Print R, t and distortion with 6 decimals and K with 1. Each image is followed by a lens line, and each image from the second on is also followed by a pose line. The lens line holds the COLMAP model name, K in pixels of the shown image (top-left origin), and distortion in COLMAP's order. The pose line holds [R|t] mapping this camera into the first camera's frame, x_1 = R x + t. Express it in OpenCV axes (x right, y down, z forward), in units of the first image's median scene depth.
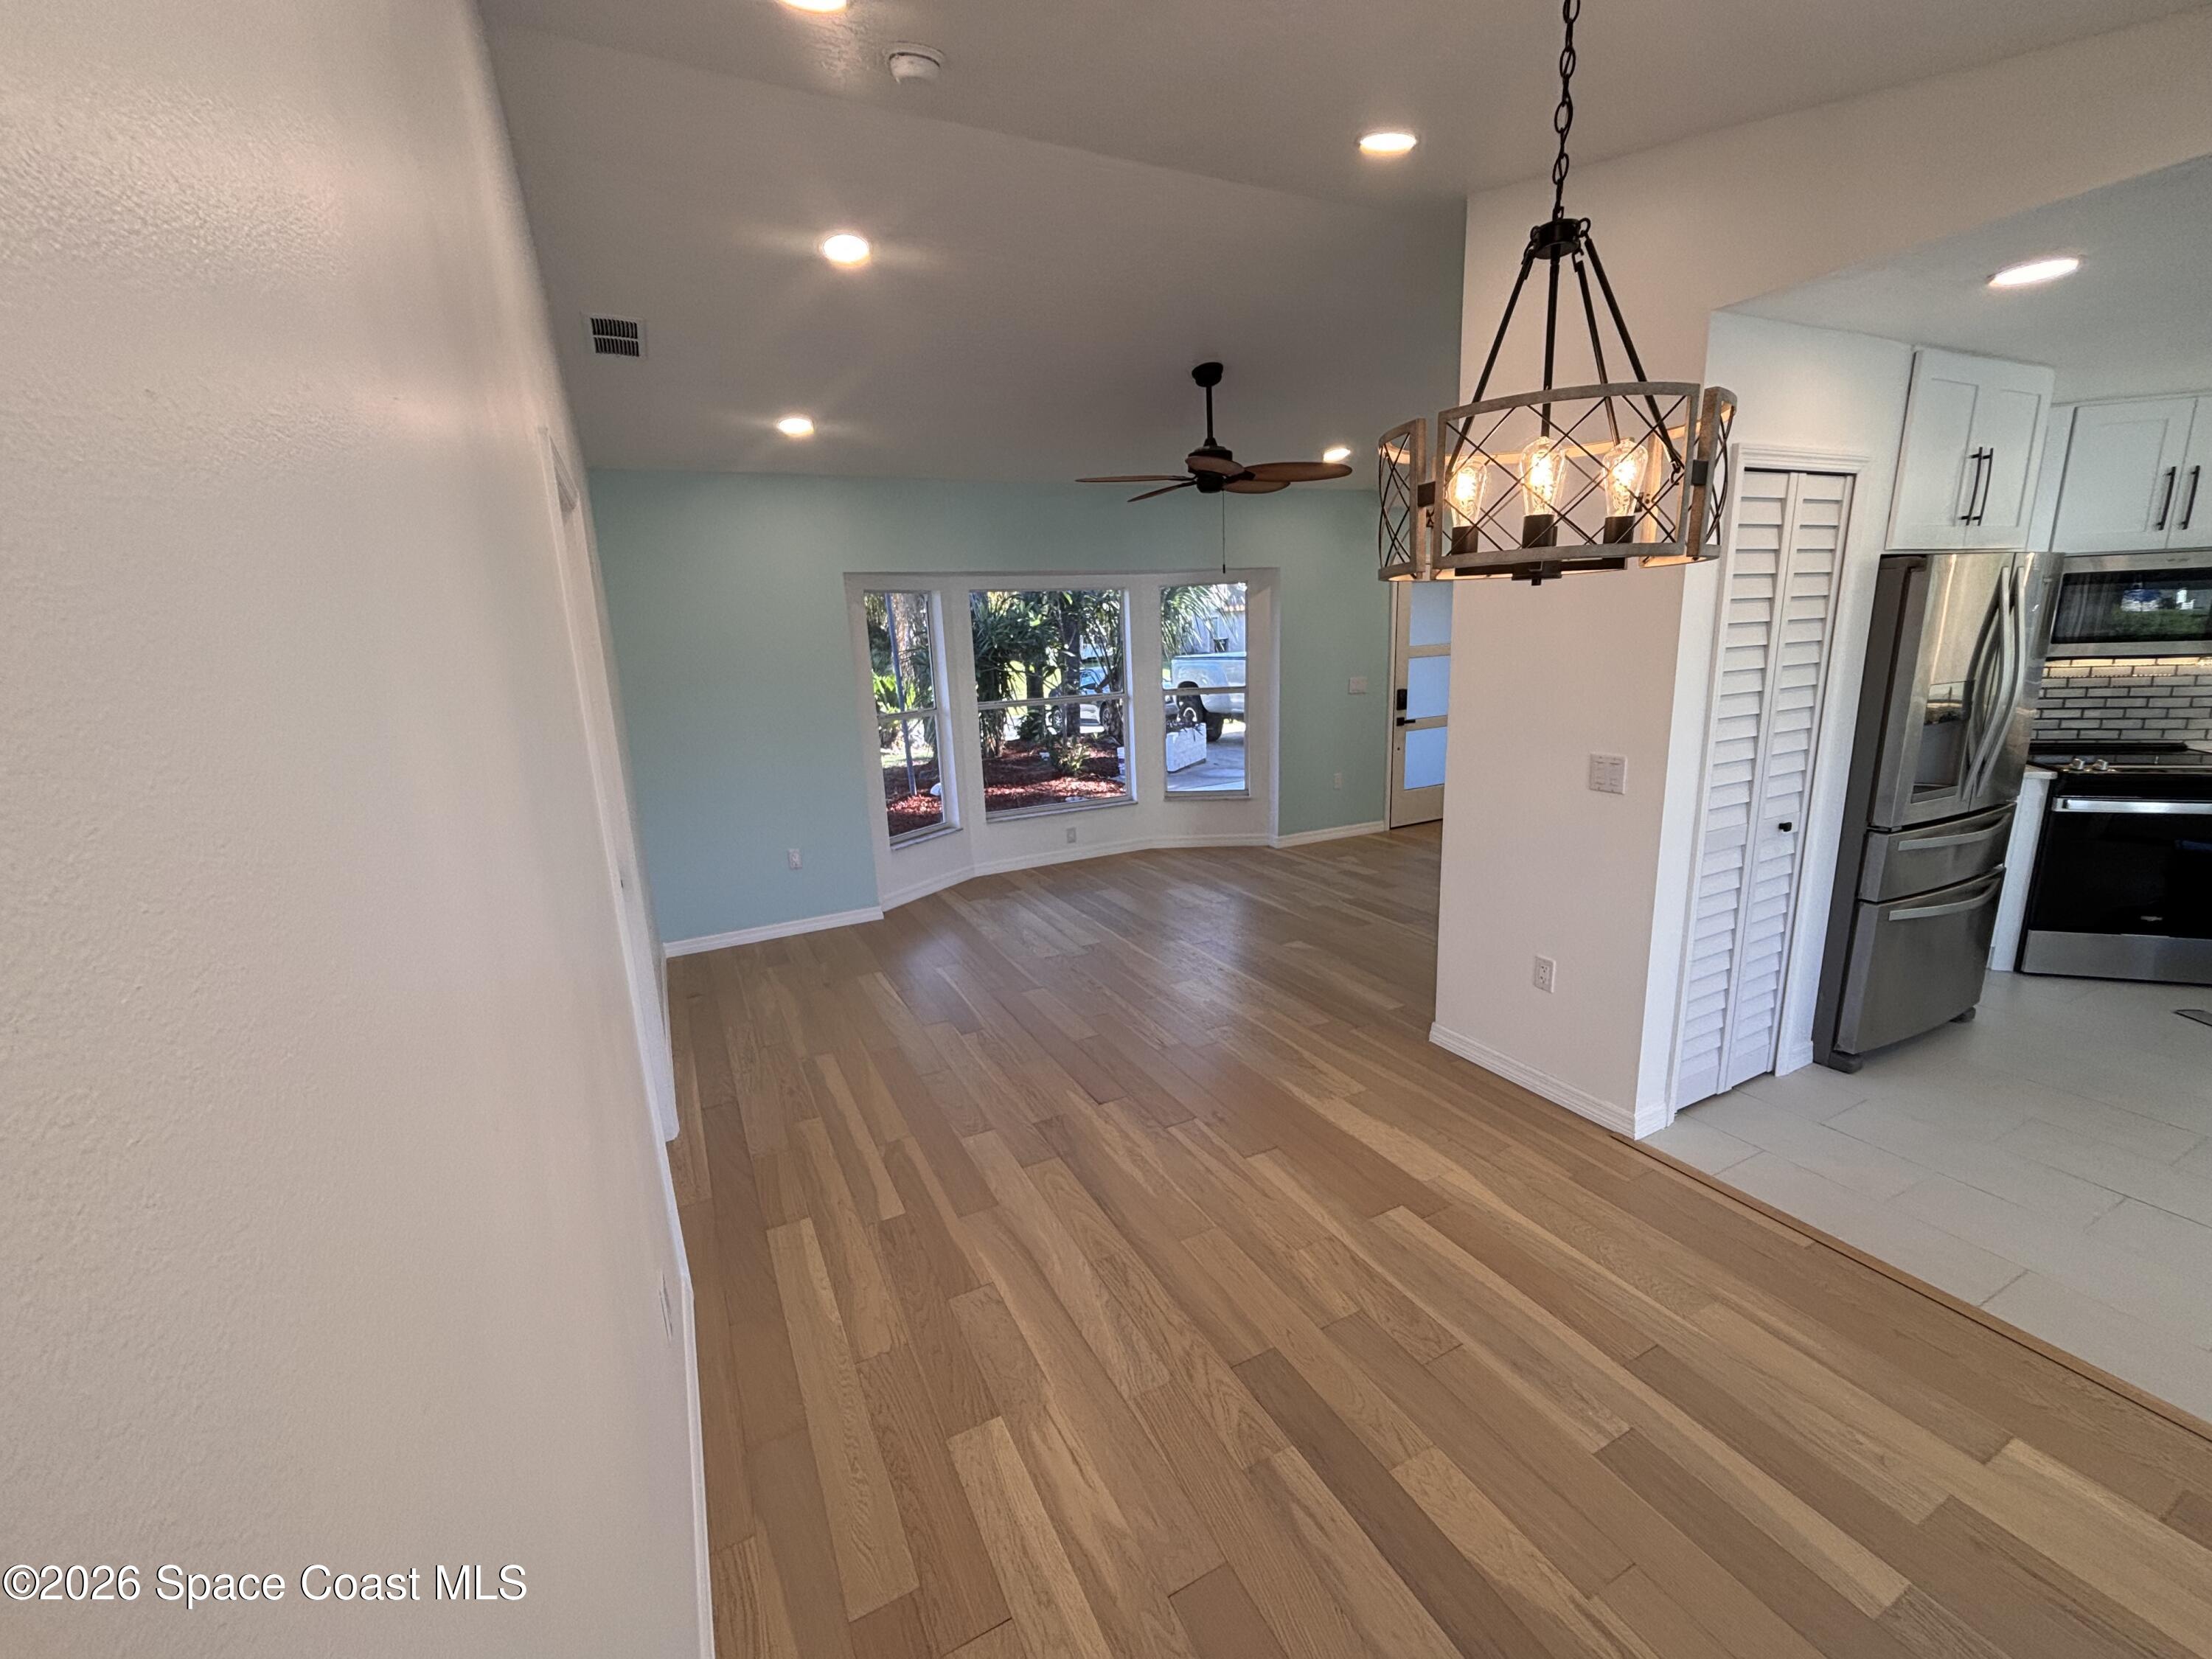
lens RADIAL K [[902.1, 0, 1110.3], [0, 902.1, 828.4], [0, 0, 1]] dist [0.007869, 0.000232]
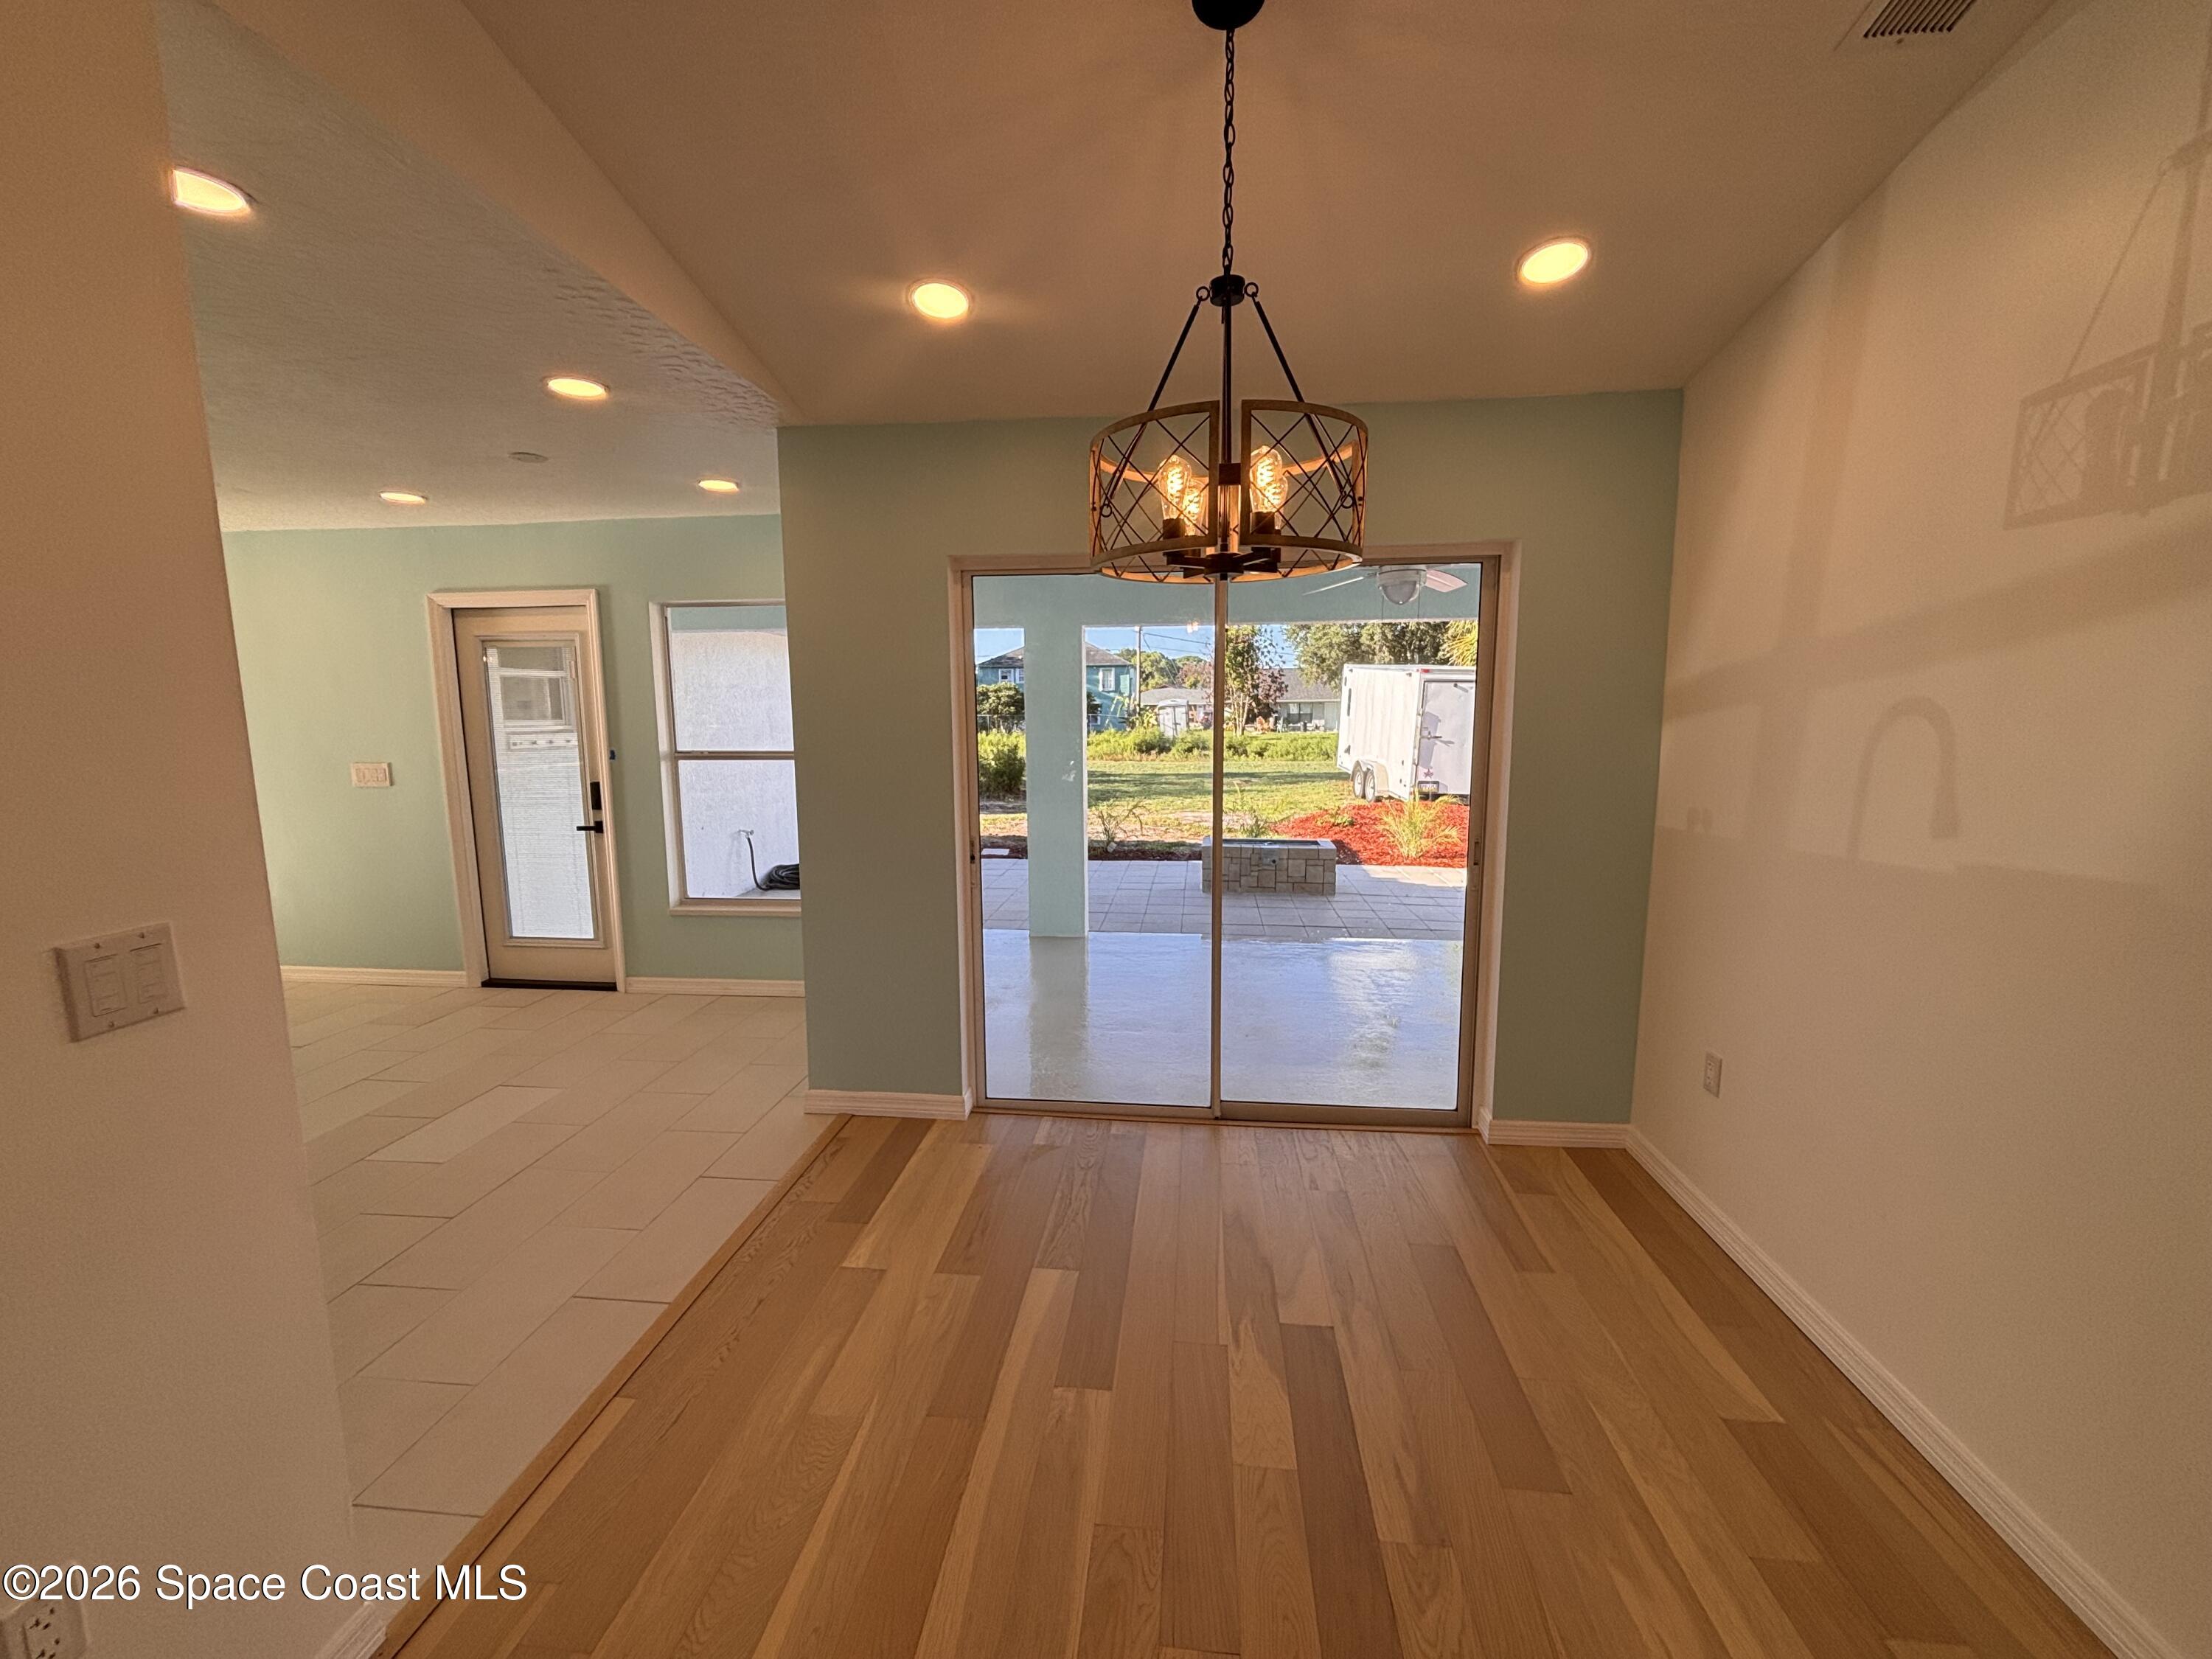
lens RADIAL K [[902.1, 0, 1108.5], [0, 902.1, 834.5], [0, 0, 1]] dist [0.007869, 0.000232]
pose [[-0.837804, -0.030175, 0.545136, -0.019466], [0.159912, 0.941121, 0.297859, -0.148569], [-0.522027, 0.336721, -0.783649, 0.939281]]
